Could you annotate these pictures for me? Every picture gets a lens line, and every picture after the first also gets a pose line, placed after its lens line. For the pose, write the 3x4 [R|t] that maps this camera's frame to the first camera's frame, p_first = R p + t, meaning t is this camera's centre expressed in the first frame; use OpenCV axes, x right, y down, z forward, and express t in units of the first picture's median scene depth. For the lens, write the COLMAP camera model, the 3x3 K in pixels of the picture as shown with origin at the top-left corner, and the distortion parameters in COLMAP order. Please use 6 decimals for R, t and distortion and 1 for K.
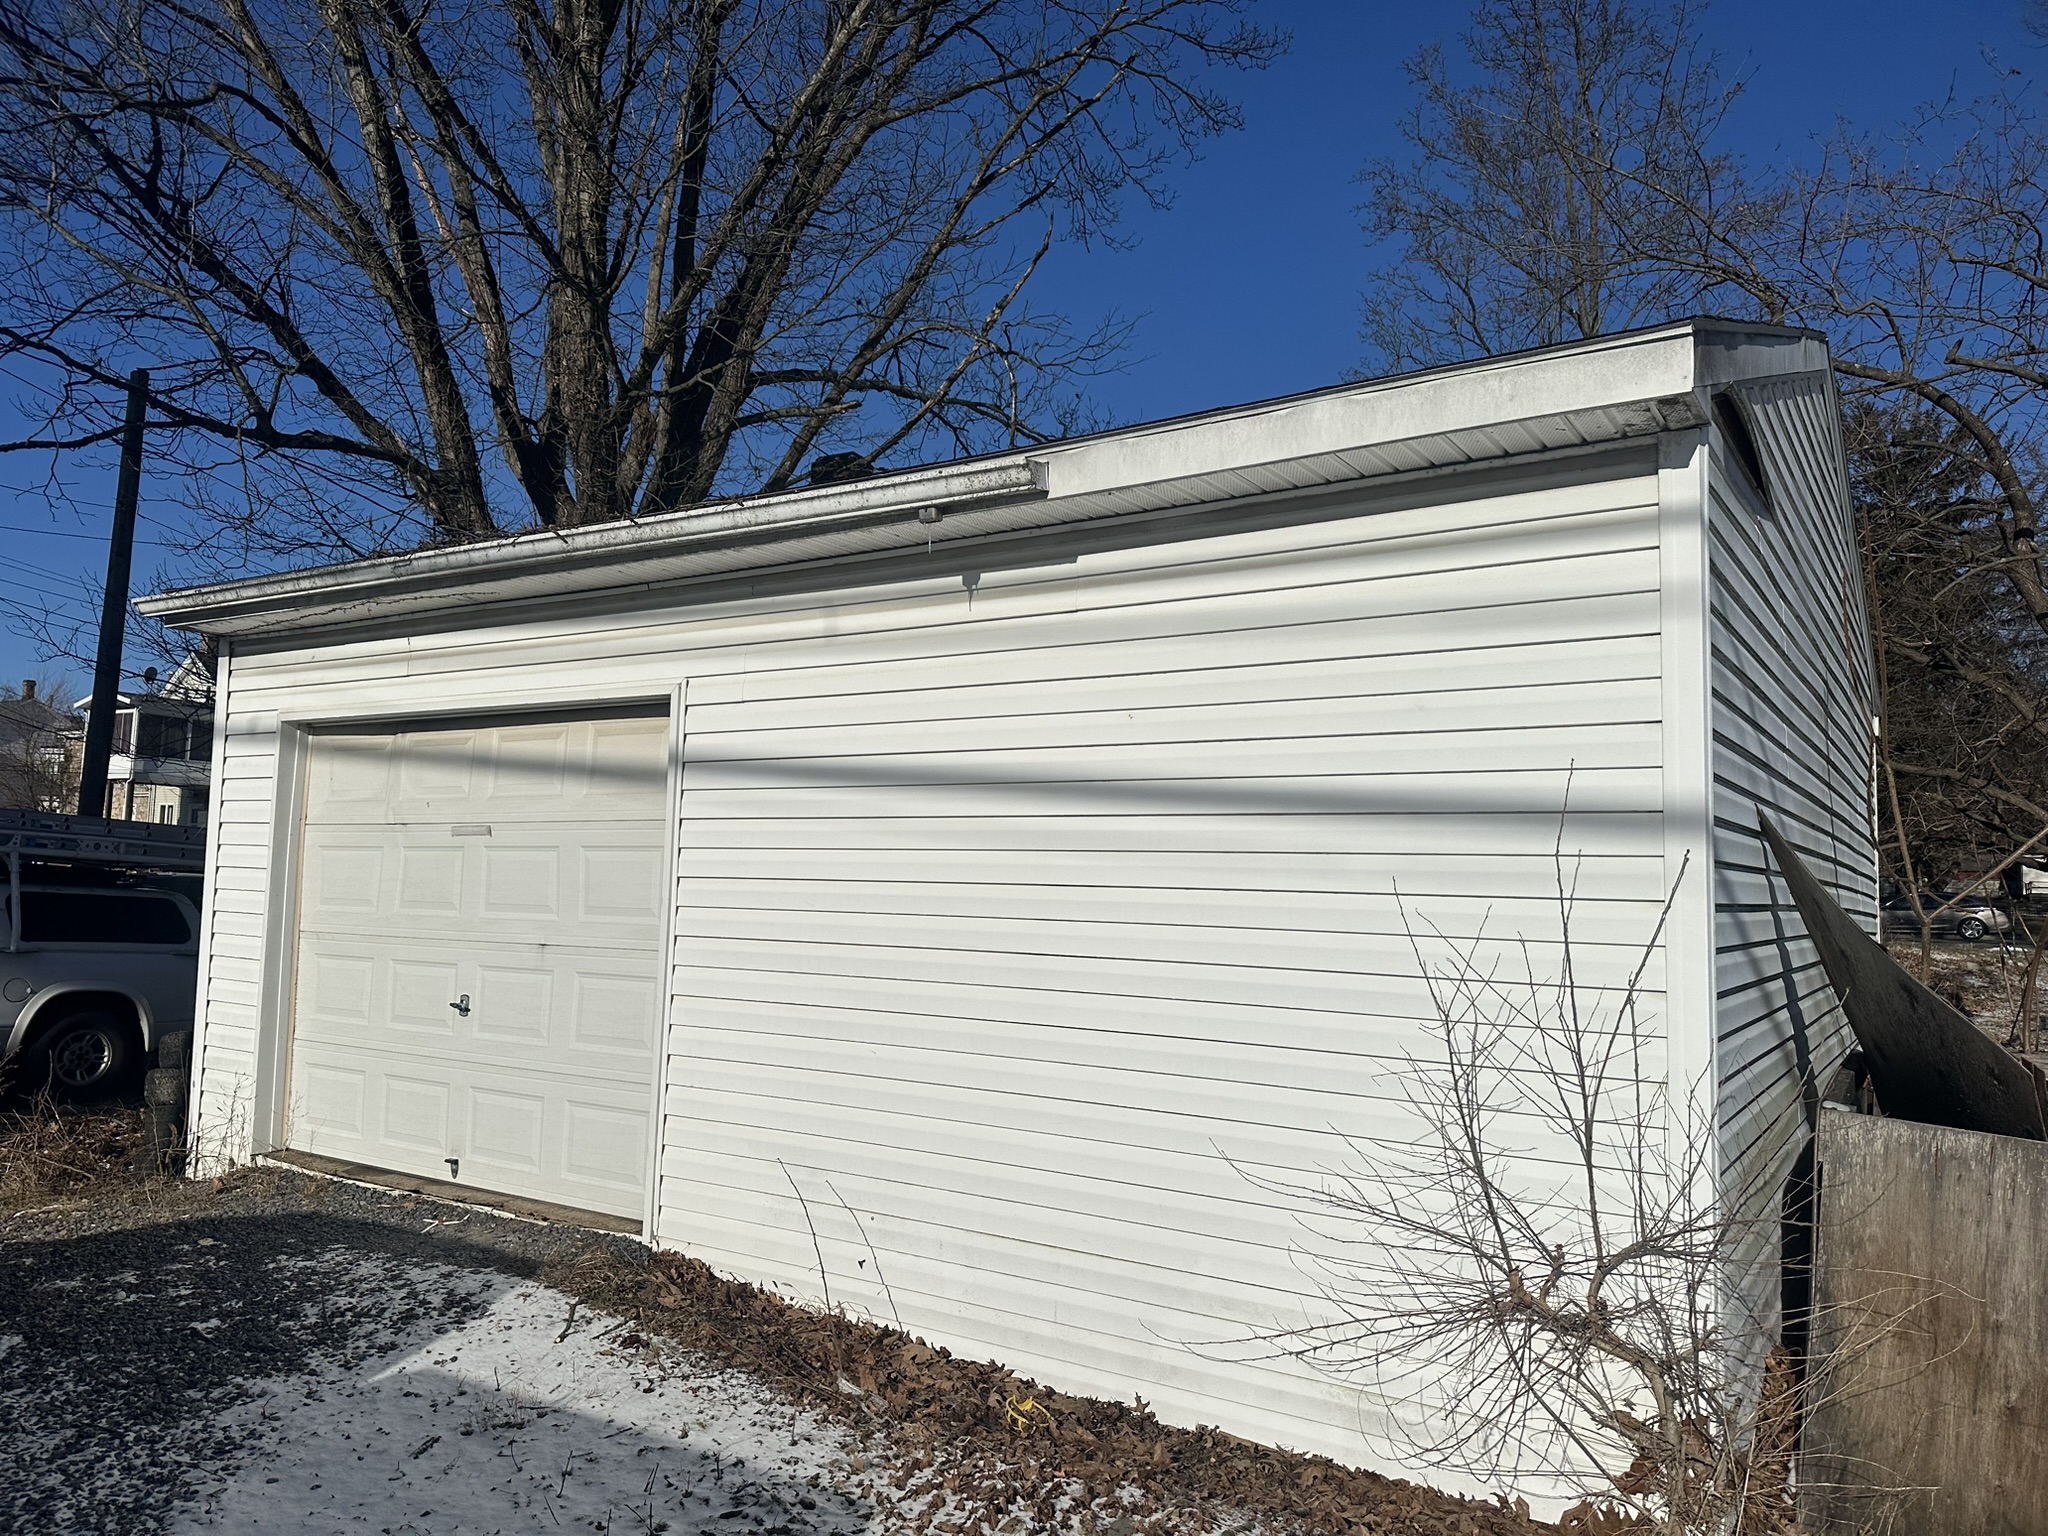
lens RADIAL K [[1429.6, 0, 1038.3], [0, 1429.6, 772.5], [0, 0, 1]] dist [0.074722, -0.077094]
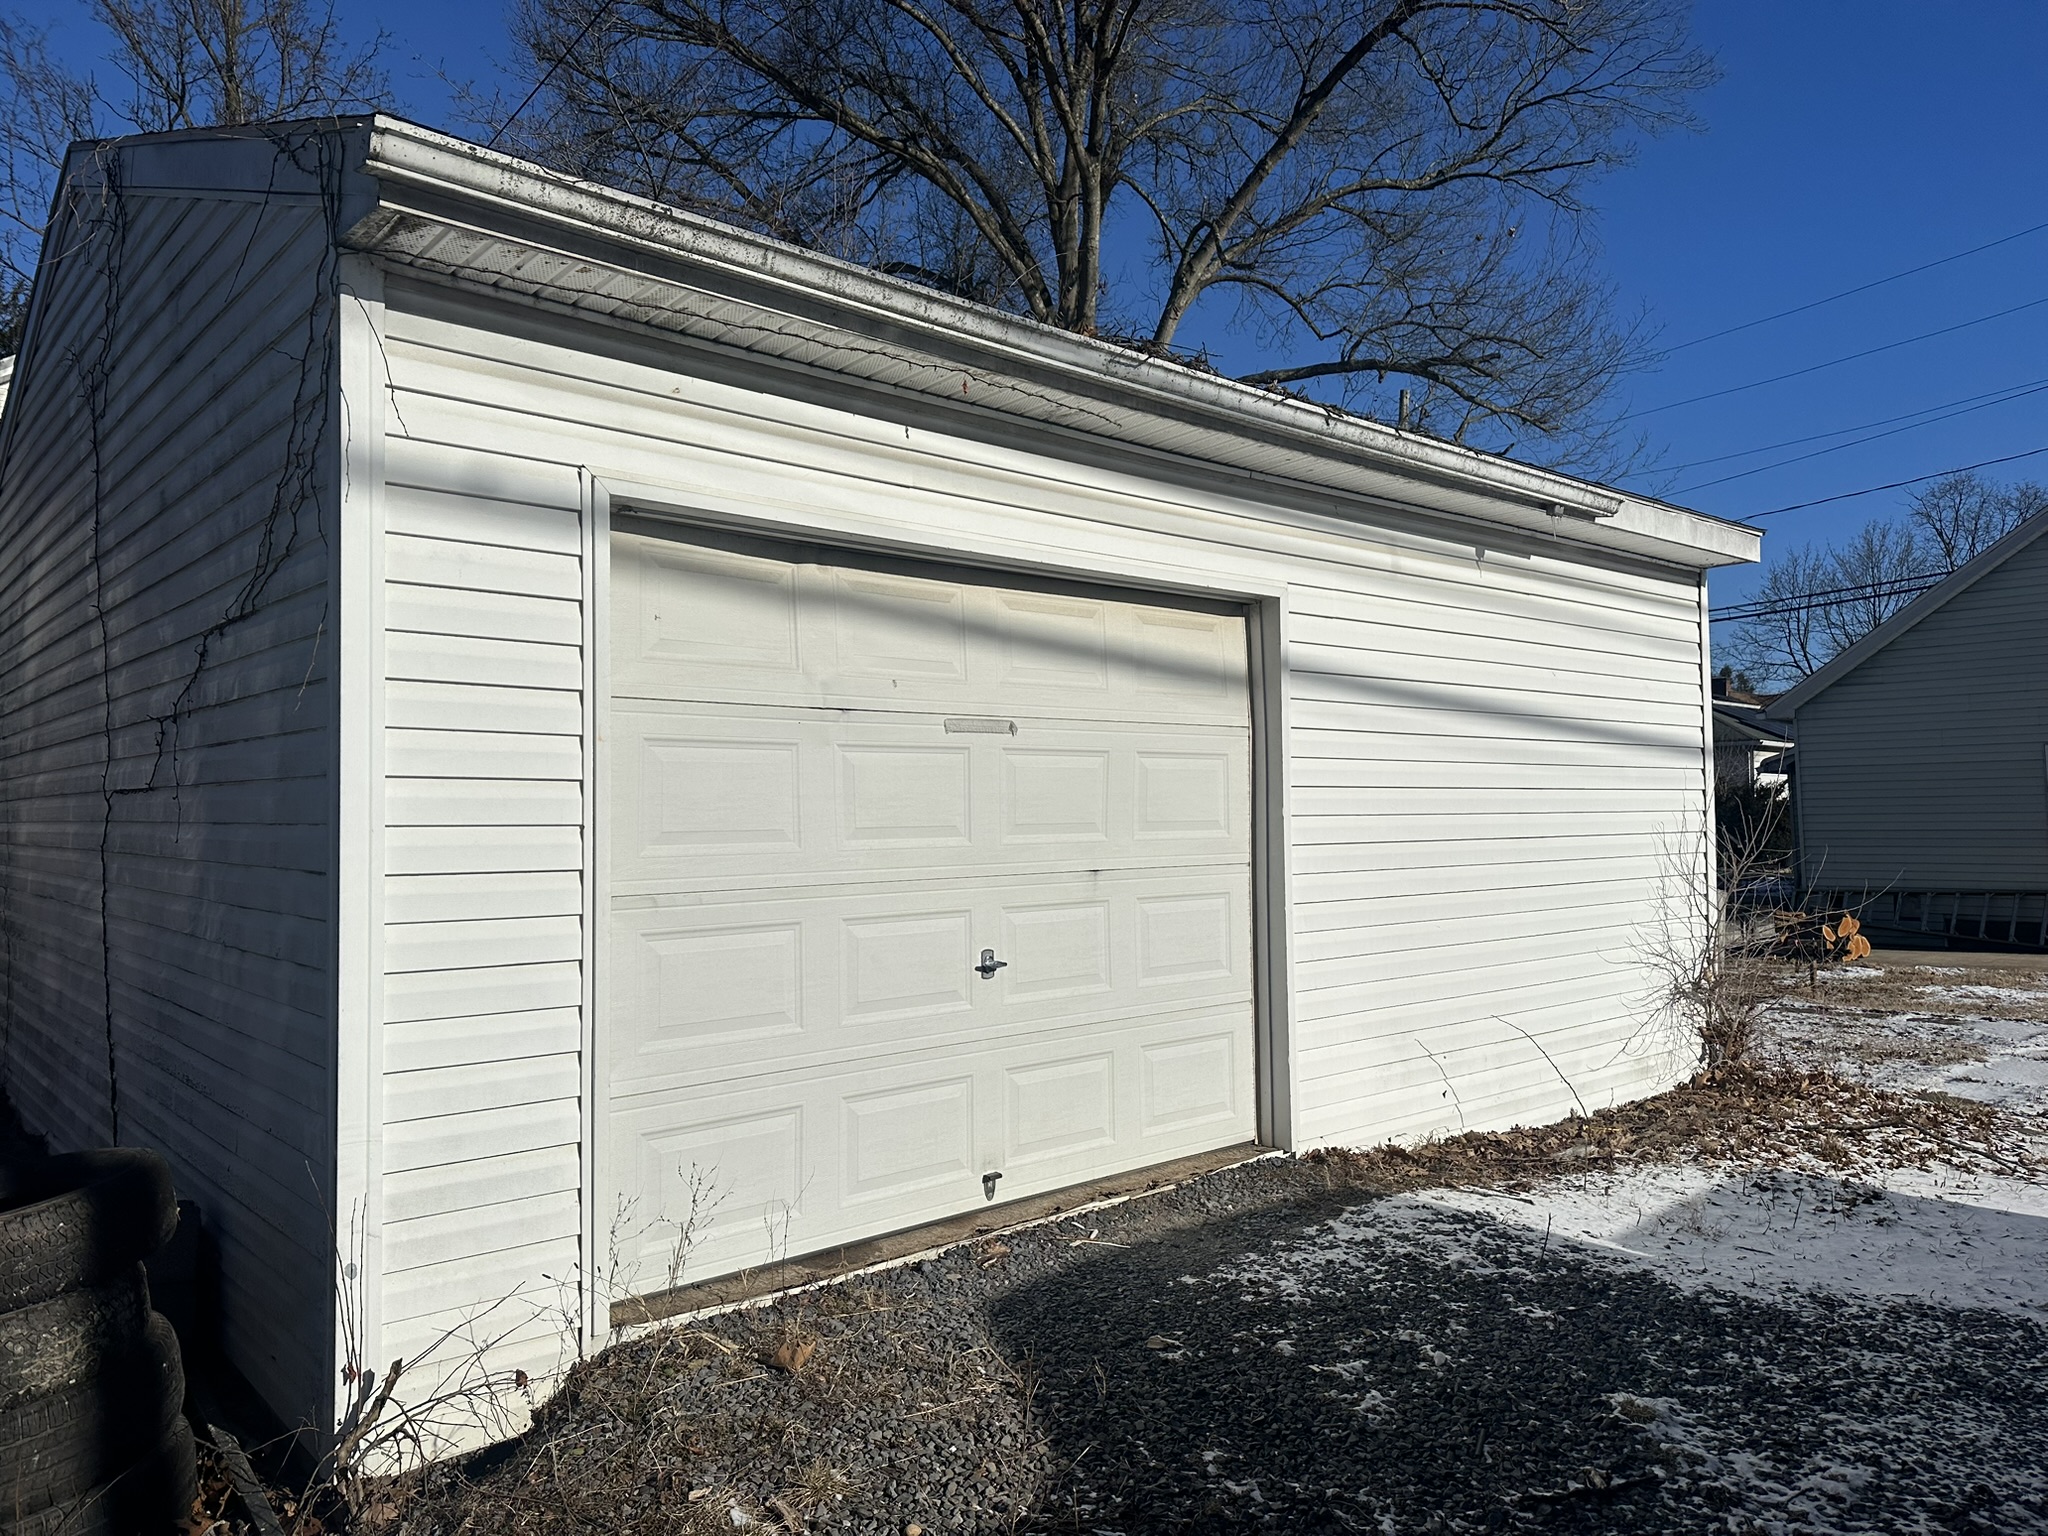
lens RADIAL K [[1429.6, 0, 1025.9], [0, 1429.6, 761.7], [0, 0, 1]] dist [0.074722, -0.077094]
pose [[0.271823, 0.000629, 0.962347, -1.280086], [-0.067870, 0.997522, 0.018519, 0.051872], [-0.959951, -0.070349, 0.271193, 0.933561]]
